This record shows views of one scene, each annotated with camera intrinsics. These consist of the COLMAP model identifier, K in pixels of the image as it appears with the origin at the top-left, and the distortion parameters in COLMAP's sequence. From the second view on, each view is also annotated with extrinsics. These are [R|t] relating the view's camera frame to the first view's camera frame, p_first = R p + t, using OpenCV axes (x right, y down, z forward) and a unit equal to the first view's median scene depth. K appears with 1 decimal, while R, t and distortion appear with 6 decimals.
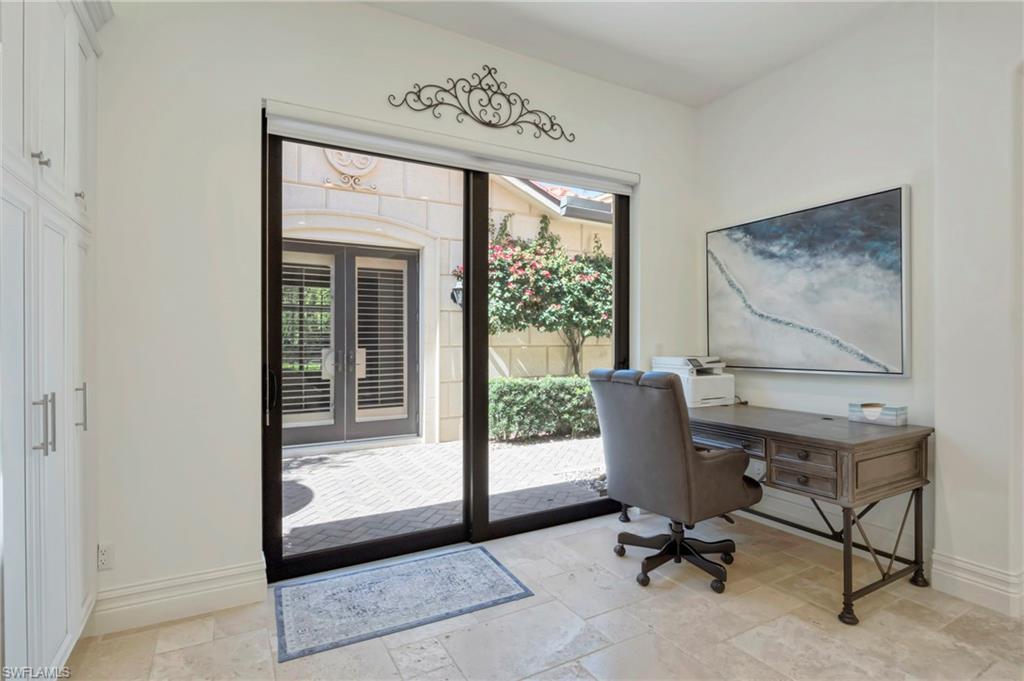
lens RADIAL K [[502.8, 0, 511.2], [0, 502.8, 338.5], [0, 0, 1]] dist [-0.015400, -0.002917]
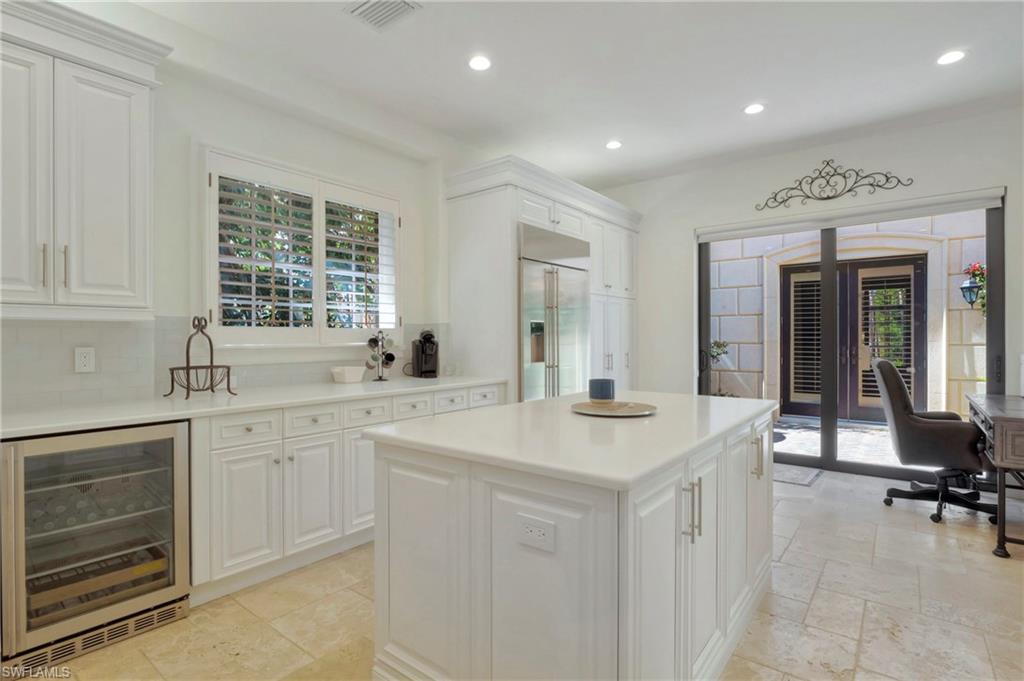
lens RADIAL K [[502.8, 0, 508.9], [0, 502.8, 341.0], [0, 0, 1]] dist [-0.015400, -0.002917]
pose [[0.381587, 0.004193, -0.924324, 0.982698], [0.003936, 0.999973, 0.006161, -0.001859], [0.924325, -0.005989, 0.381560, -0.482271]]
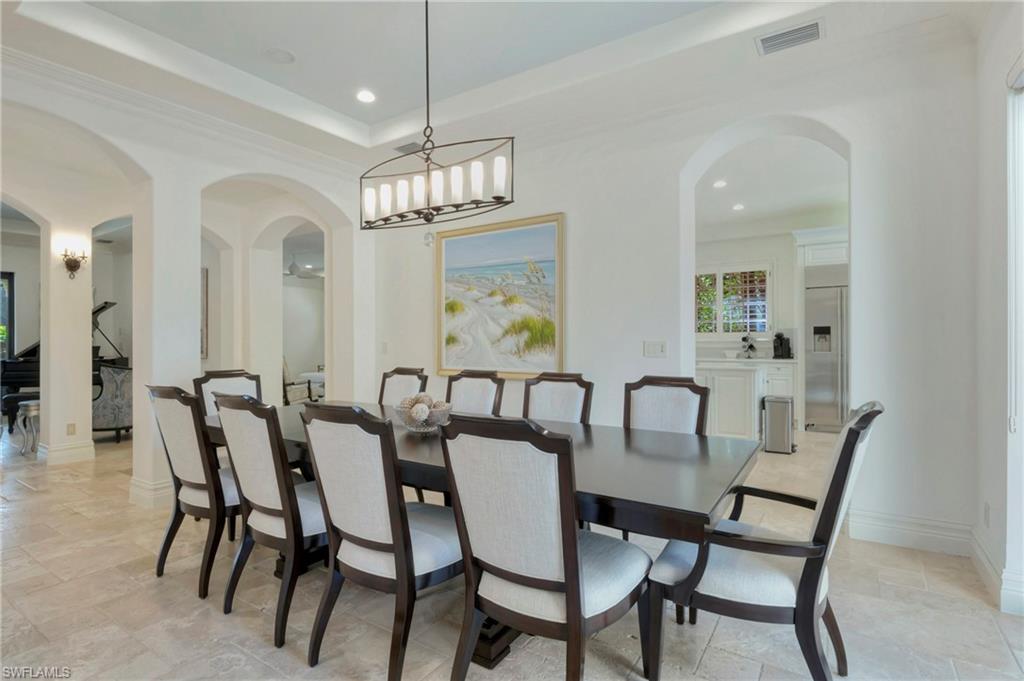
lens RADIAL K [[502.8, 0, 511.1], [0, 502.8, 340.4], [0, 0, 1]] dist [-0.015400, -0.002917]
pose [[-0.885184, 0.005394, -0.465210, 1.932242], [0.005872, 0.999983, 0.000422, 0.007832], [0.465204, -0.002358, -0.885200, 1.398799]]
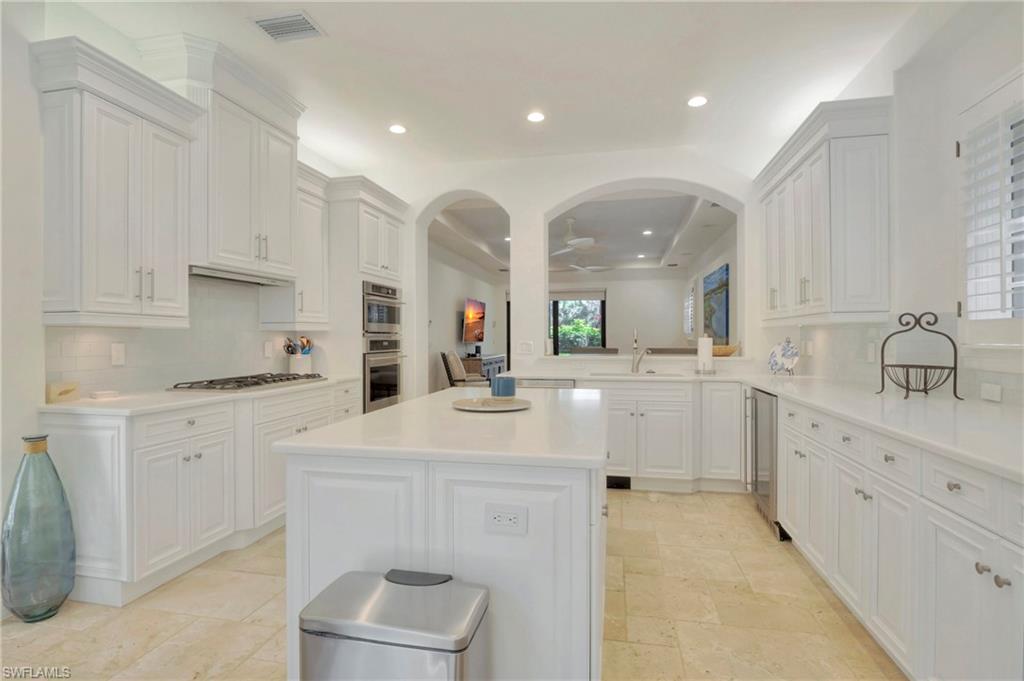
lens RADIAL K [[502.8, 0, 509.5], [0, 502.8, 339.0], [0, 0, 1]] dist [-0.015400, -0.002917]
pose [[-0.755116, 0.000975, 0.655591, -0.142192], [0.001661, 0.999999, 0.000426, 0.001217], [-0.655589, 0.001411, -0.755116, 0.485359]]
